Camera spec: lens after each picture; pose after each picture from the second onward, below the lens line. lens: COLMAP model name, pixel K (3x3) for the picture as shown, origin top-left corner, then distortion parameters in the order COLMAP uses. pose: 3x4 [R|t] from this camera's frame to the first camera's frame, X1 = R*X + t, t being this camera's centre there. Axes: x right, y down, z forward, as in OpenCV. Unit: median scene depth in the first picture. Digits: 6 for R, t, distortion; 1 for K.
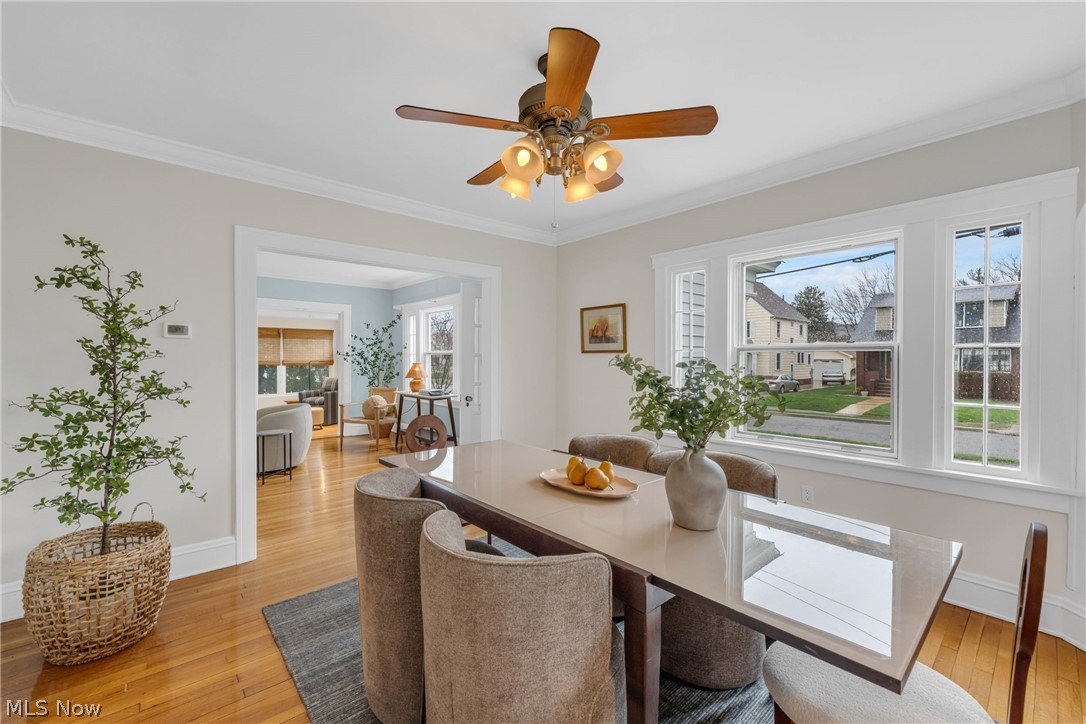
lens RADIAL K [[444.5, 0, 538.7], [0, 444.5, 361.5], [0, 0, 1]] dist [0.000843, -0.000527]
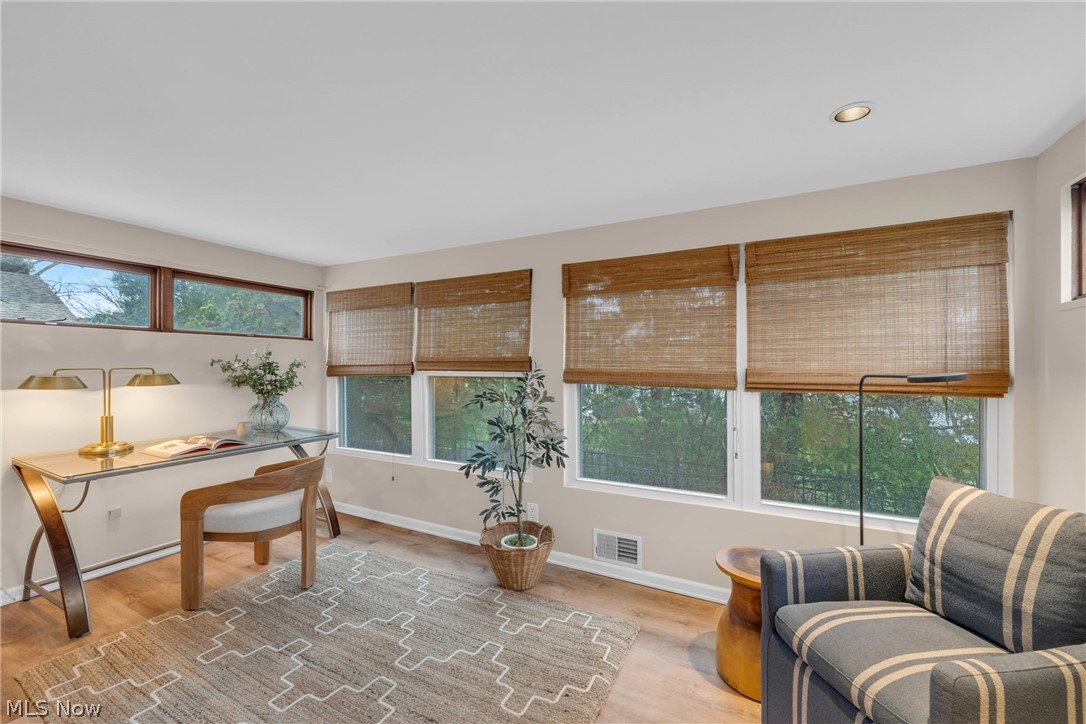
lens RADIAL K [[444.5, 0, 536.9], [0, 444.5, 362.6], [0, 0, 1]] dist [0.000843, -0.000527]
pose [[0.352801, -0.007646, -0.935667, -0.382007], [-0.003684, 0.999948, -0.009560, -0.004273], [0.935691, 0.006819, 0.352755, 0.798255]]
